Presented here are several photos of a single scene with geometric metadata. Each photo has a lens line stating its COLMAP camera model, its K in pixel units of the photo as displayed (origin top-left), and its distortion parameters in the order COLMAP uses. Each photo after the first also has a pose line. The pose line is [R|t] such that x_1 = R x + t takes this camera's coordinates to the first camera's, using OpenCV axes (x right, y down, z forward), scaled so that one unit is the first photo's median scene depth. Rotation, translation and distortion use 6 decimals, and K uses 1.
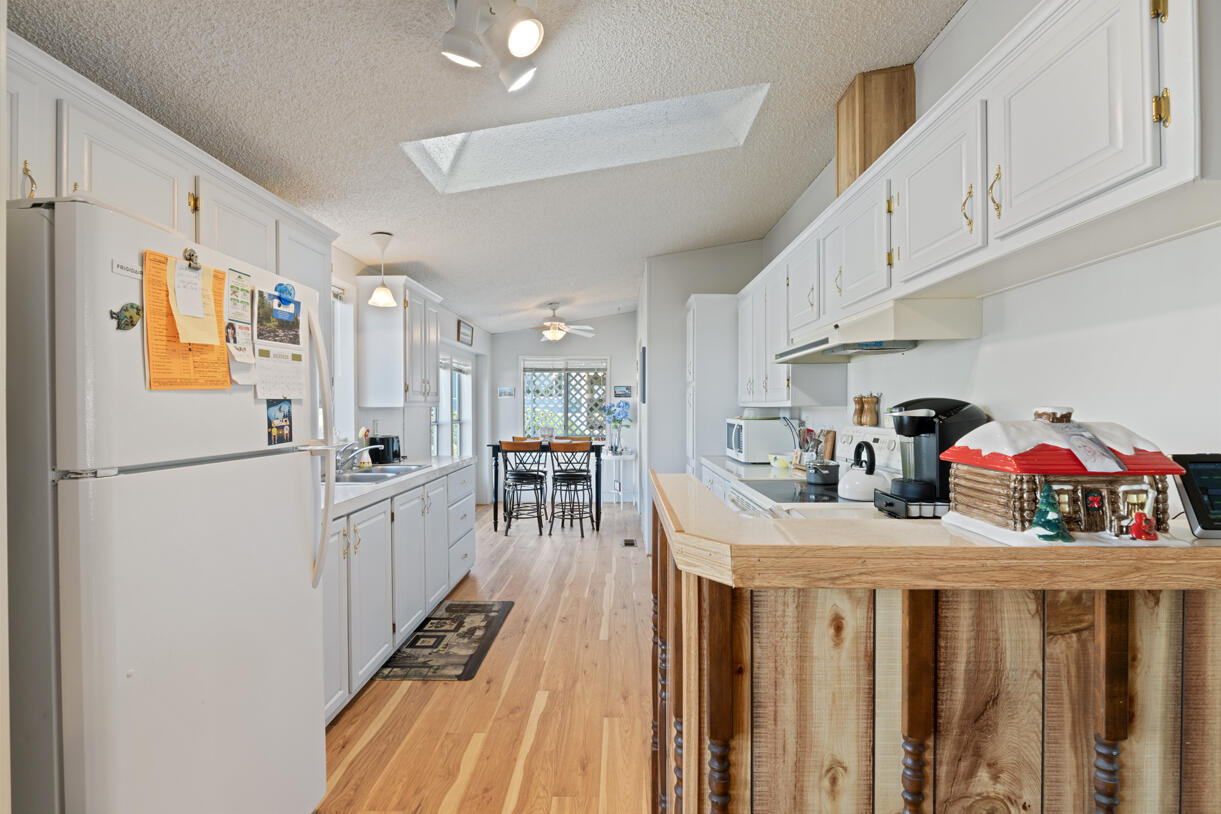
lens RADIAL K [[531.1, 0, 603.6], [0, 531.1, 406.6], [0, 0, 1]] dist [0.000631, 0.000374]
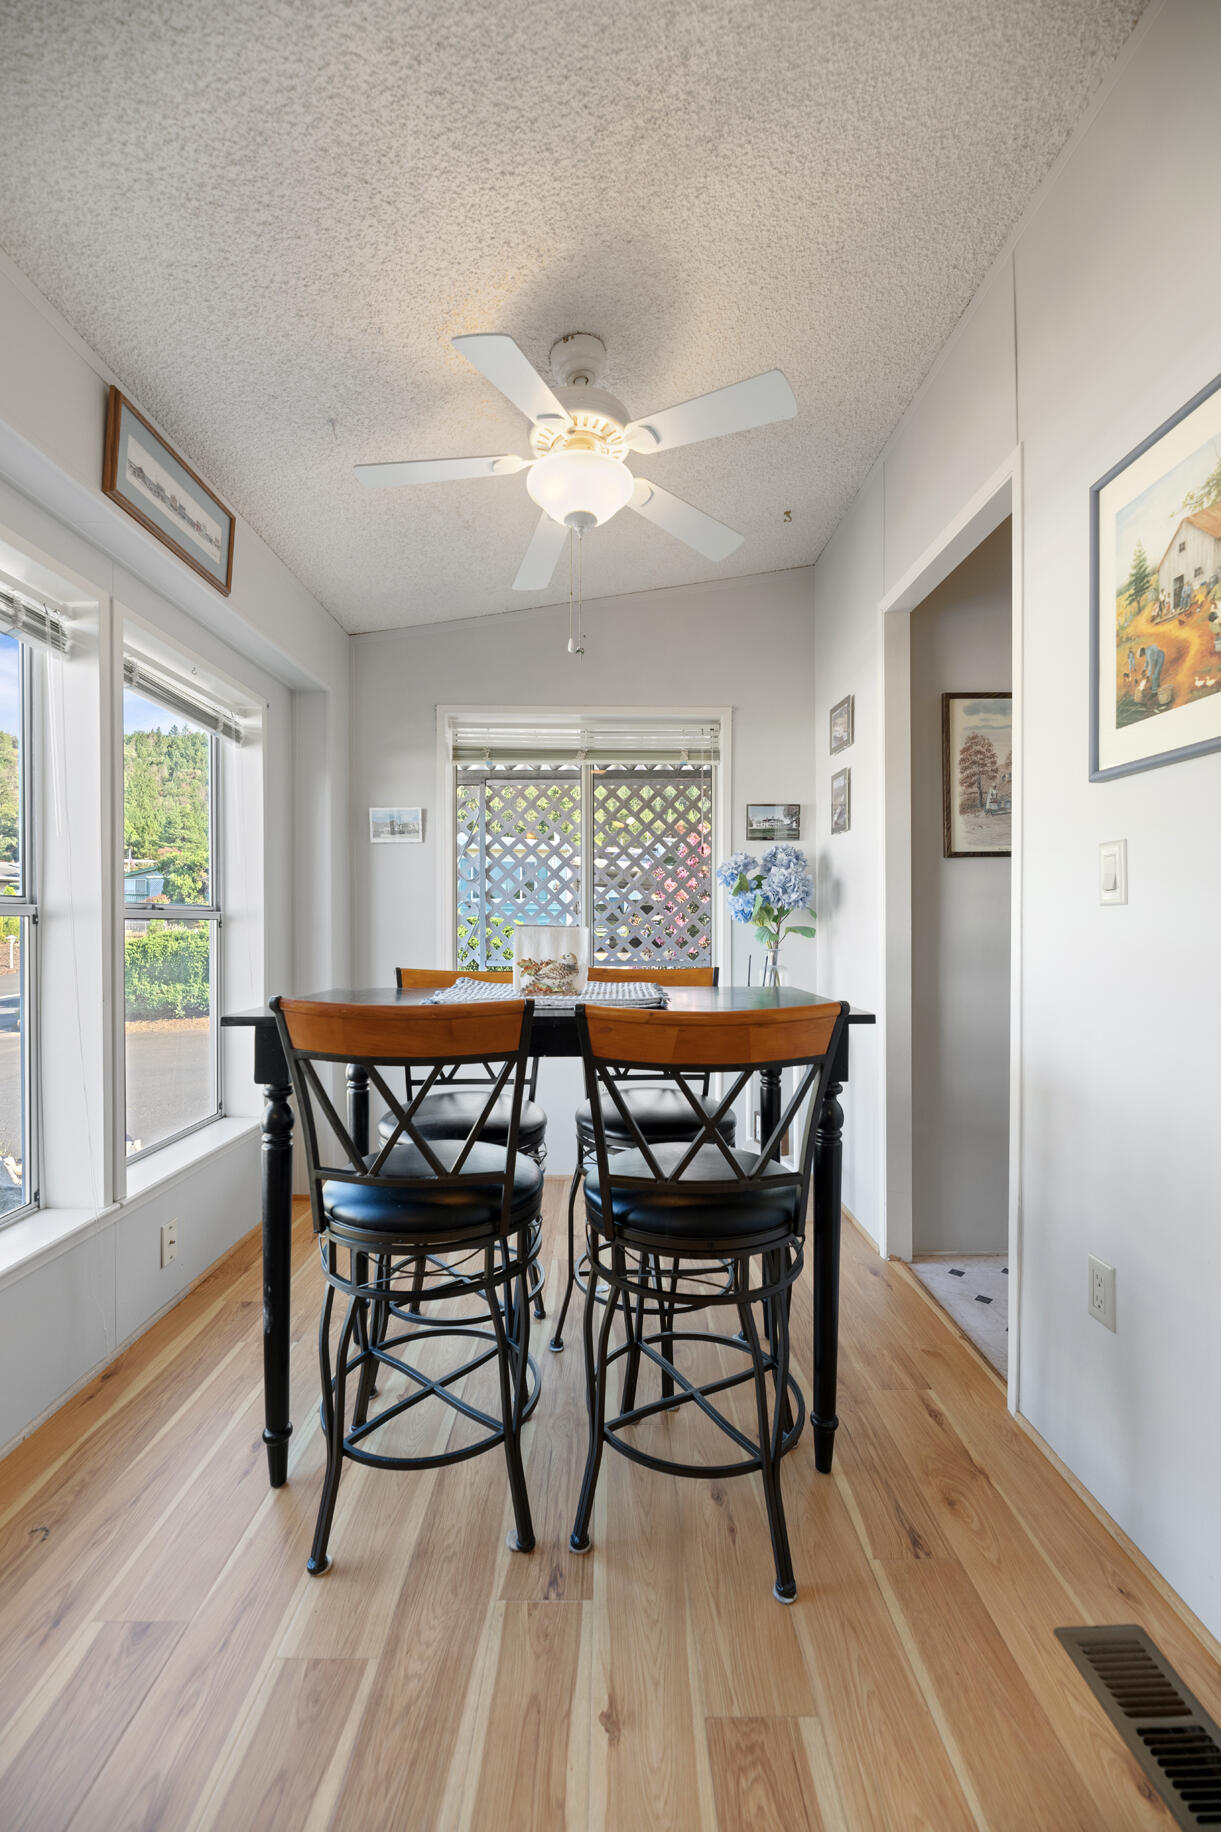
lens RADIAL K [[733.5, 0, 622.7], [0, 733.5, 923.5], [0, 0, 1]] dist [0.001020, 0.000001]
pose [[0.998795, 0.003240, 0.048960, -0.082063], [-0.003244, 0.999995, -0.000005, 0.034774], [-0.048960, -0.000154, 0.998801, 0.634198]]
